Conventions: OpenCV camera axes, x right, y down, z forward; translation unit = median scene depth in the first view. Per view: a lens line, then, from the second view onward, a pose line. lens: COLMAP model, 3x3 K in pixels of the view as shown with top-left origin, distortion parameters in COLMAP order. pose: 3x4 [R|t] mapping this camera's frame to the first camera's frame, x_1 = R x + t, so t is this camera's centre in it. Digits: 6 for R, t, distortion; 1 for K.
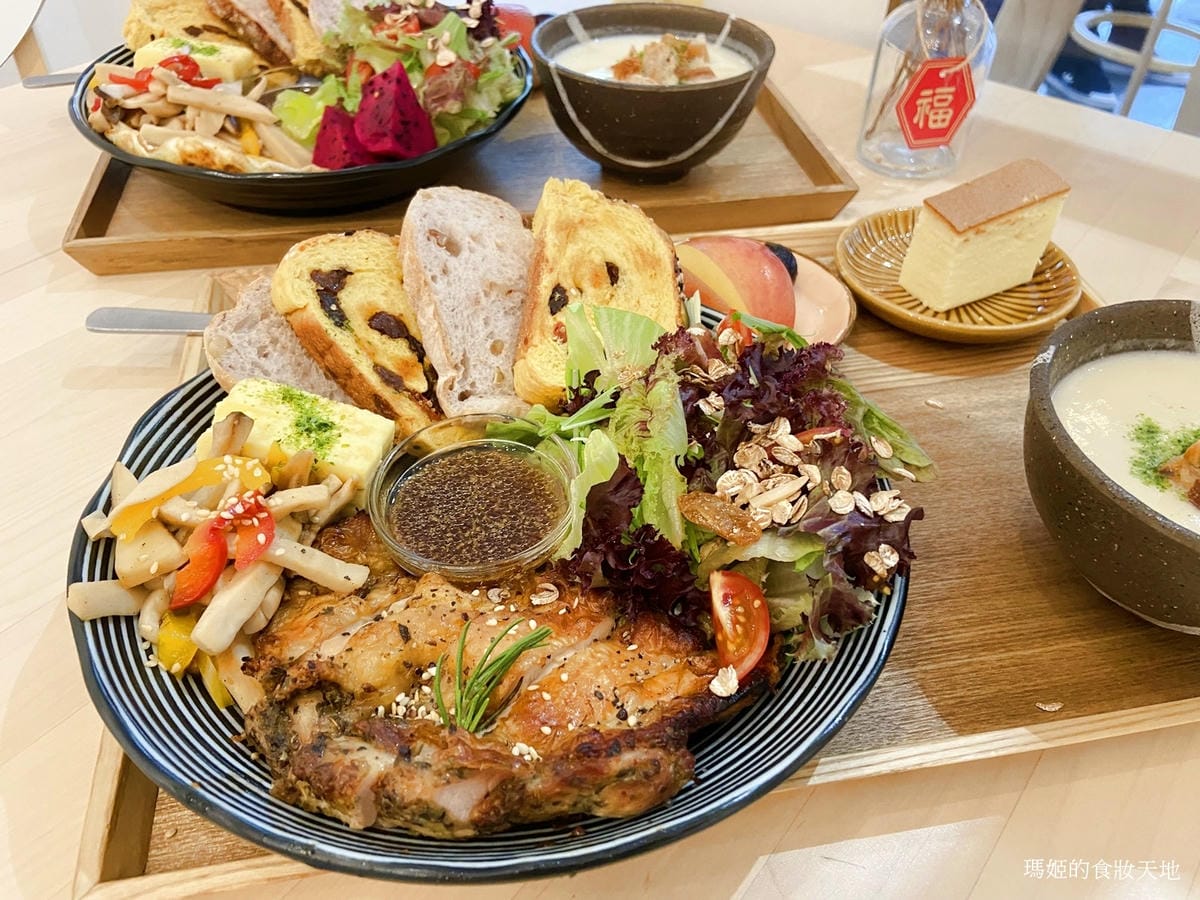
lens RADIAL K [[956.5, 0, 604.9], [0, 956.5, 402.2], [0, 0, 1]] dist [0.119640, -0.192803]
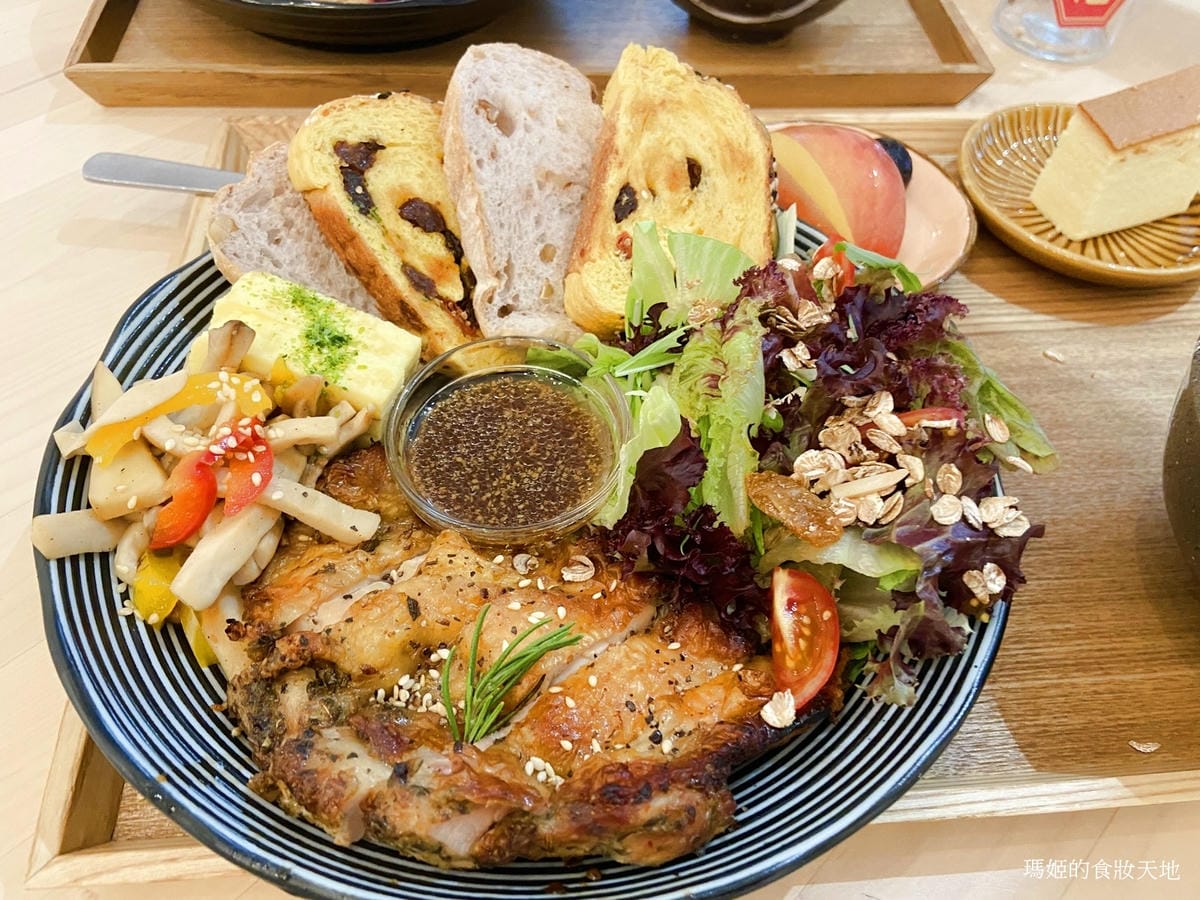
lens RADIAL K [[956.5, 0, 604.9], [0, 956.5, 402.2], [0, 0, 1]] dist [0.119640, -0.192803]
pose [[0.994282, 0.100267, -0.036754, -0.021999], [-0.092185, 0.979598, 0.178575, -0.101244], [0.053909, -0.174166, 0.983240, 0.176384]]
